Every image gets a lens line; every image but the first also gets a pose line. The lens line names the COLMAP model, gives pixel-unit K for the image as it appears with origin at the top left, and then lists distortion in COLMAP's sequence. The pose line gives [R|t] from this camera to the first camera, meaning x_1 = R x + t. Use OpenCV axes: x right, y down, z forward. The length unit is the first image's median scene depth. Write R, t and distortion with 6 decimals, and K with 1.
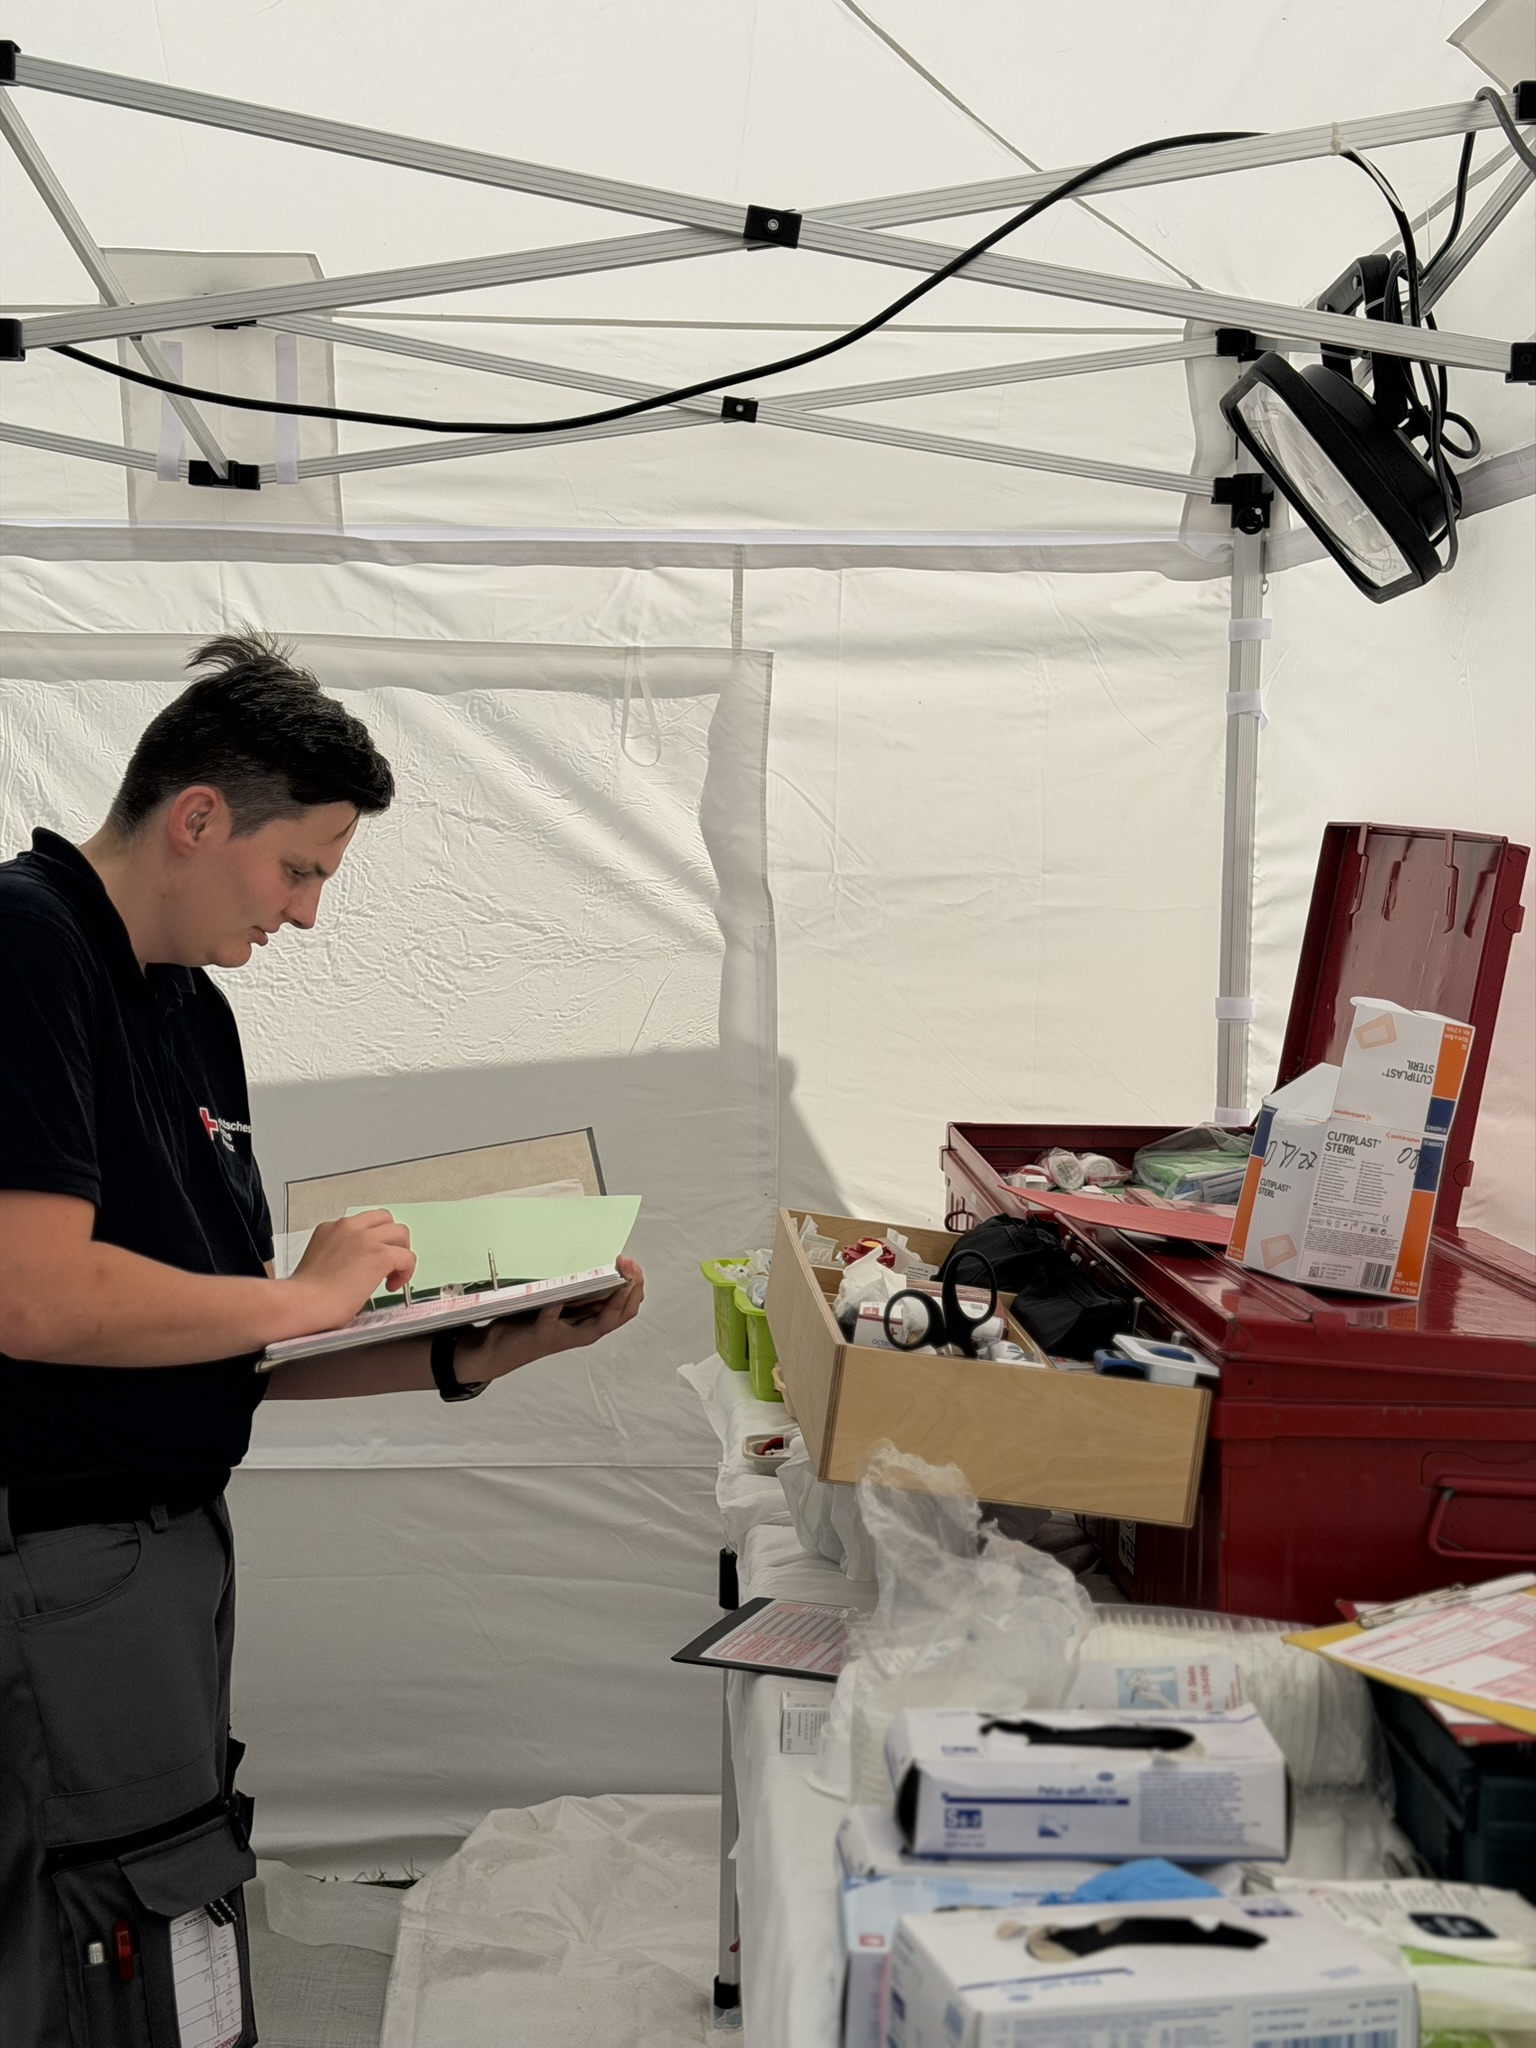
lens RADIAL K [[2881.1, 0, 768.8], [0, 2881.1, 1023.4], [0, 0, 1]] dist [0.079003, 0.000000]
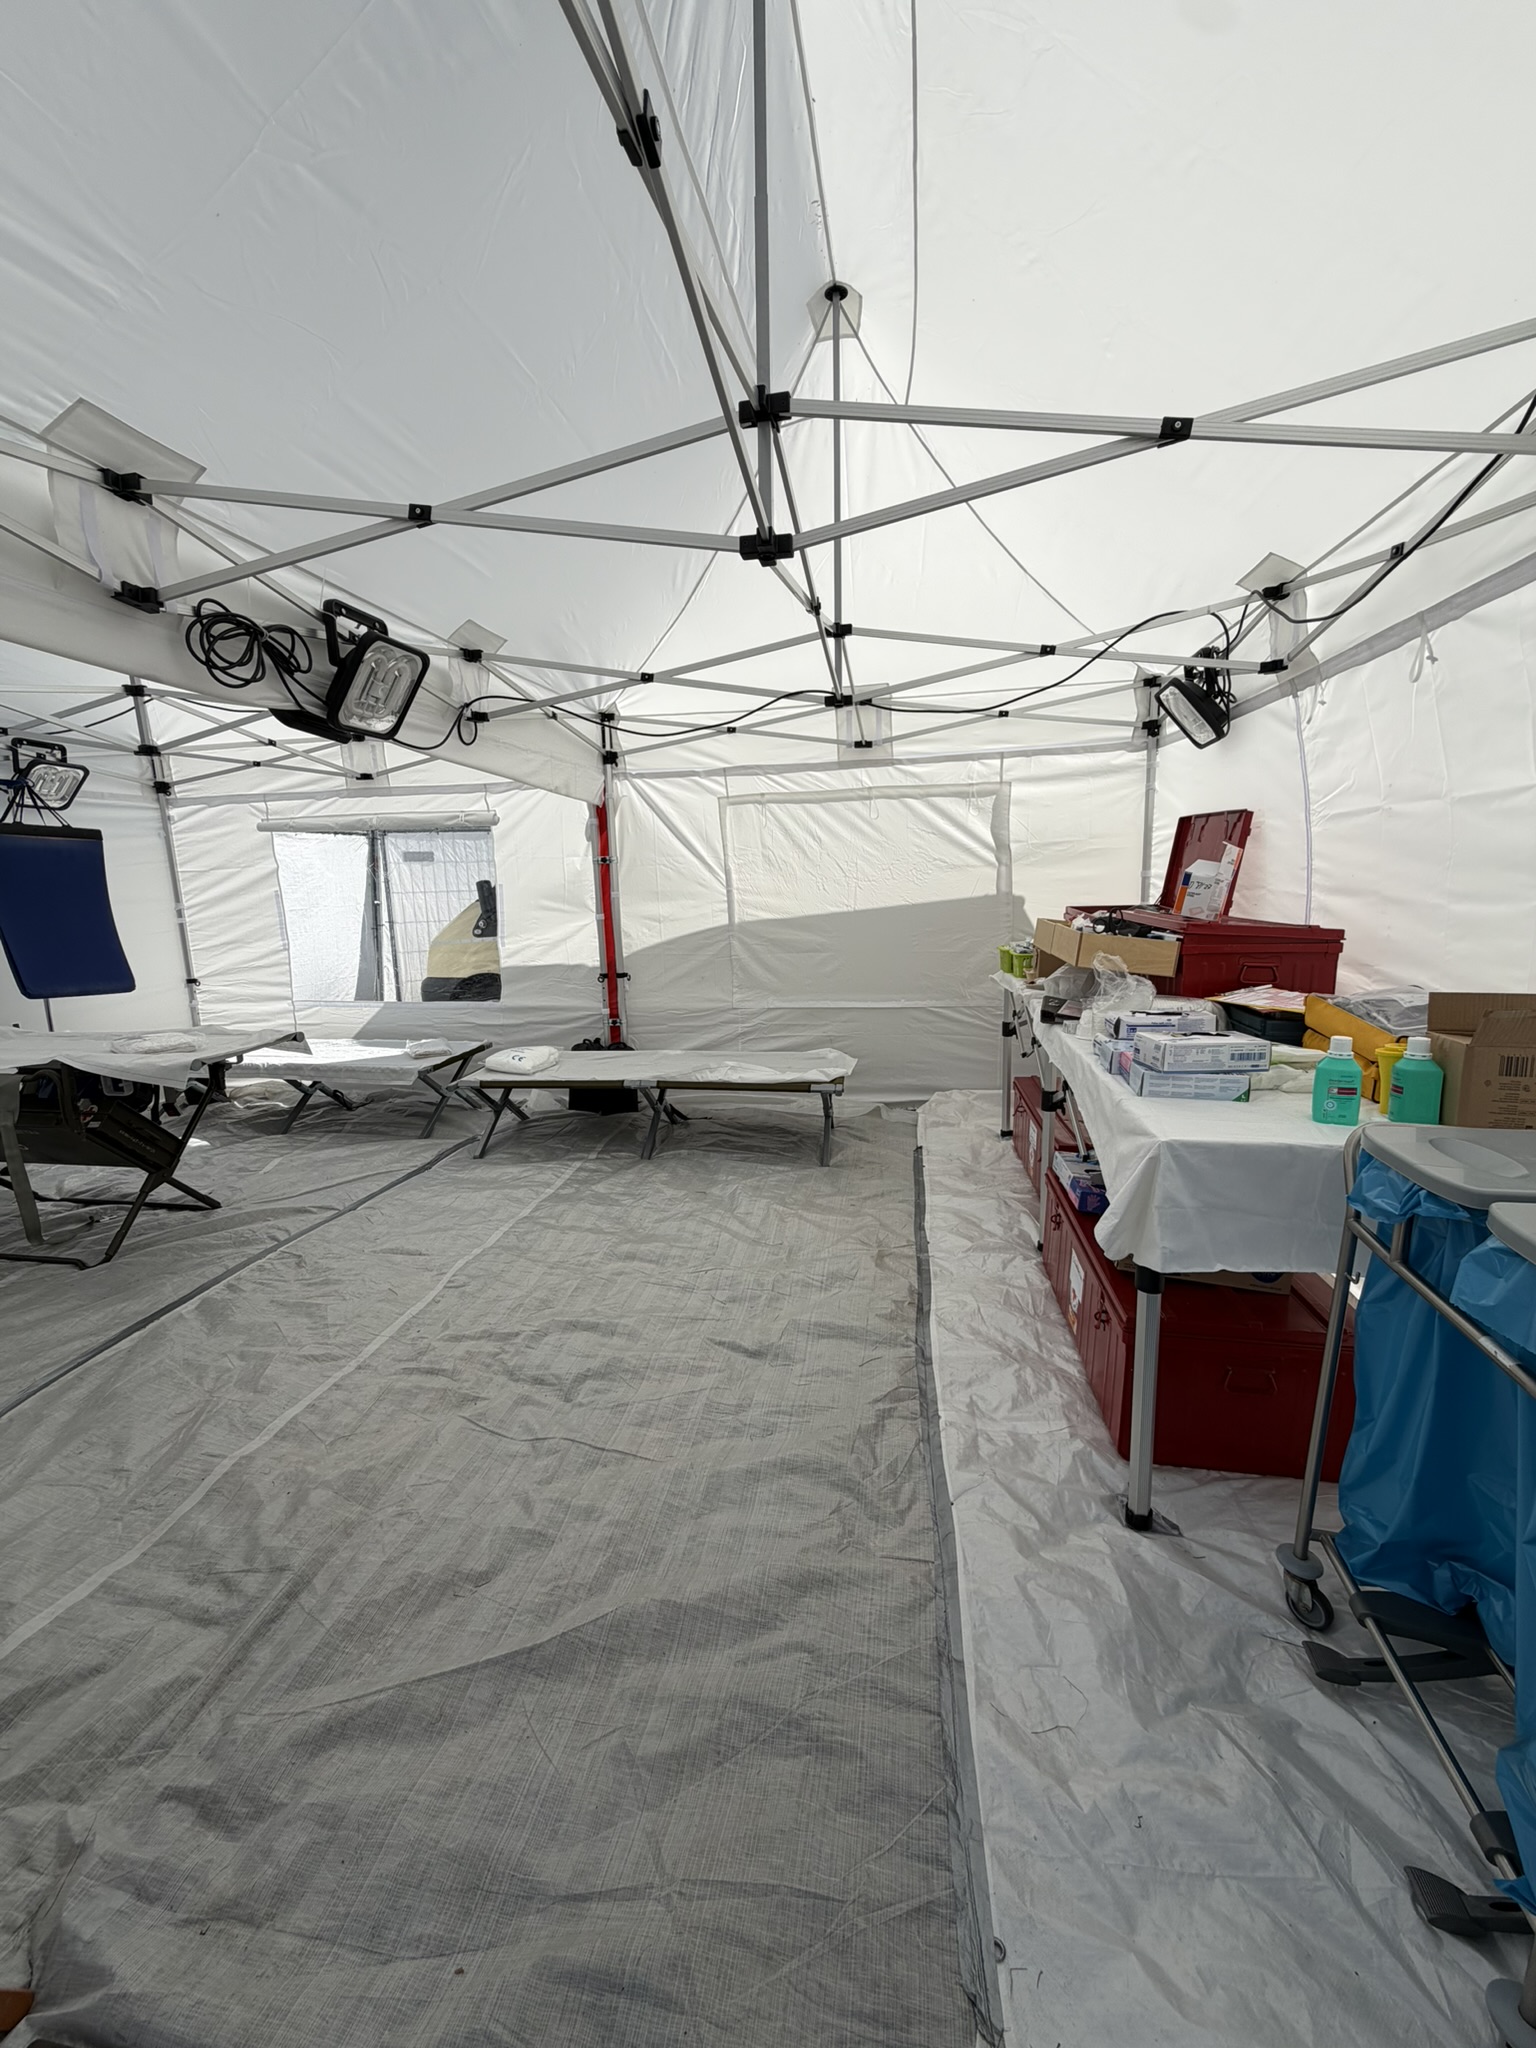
lens RADIAL K [[816.7, 0, 761.1], [0, 816.7, 1023.6], [0, 0, 1]] dist [0.001404, 0.000111]
pose [[0.974463, -0.009977, -0.224327, -0.079599], [0.036406, 0.992815, 0.113990, 0.046509], [0.221577, -0.119246, 0.967824, -0.109332]]
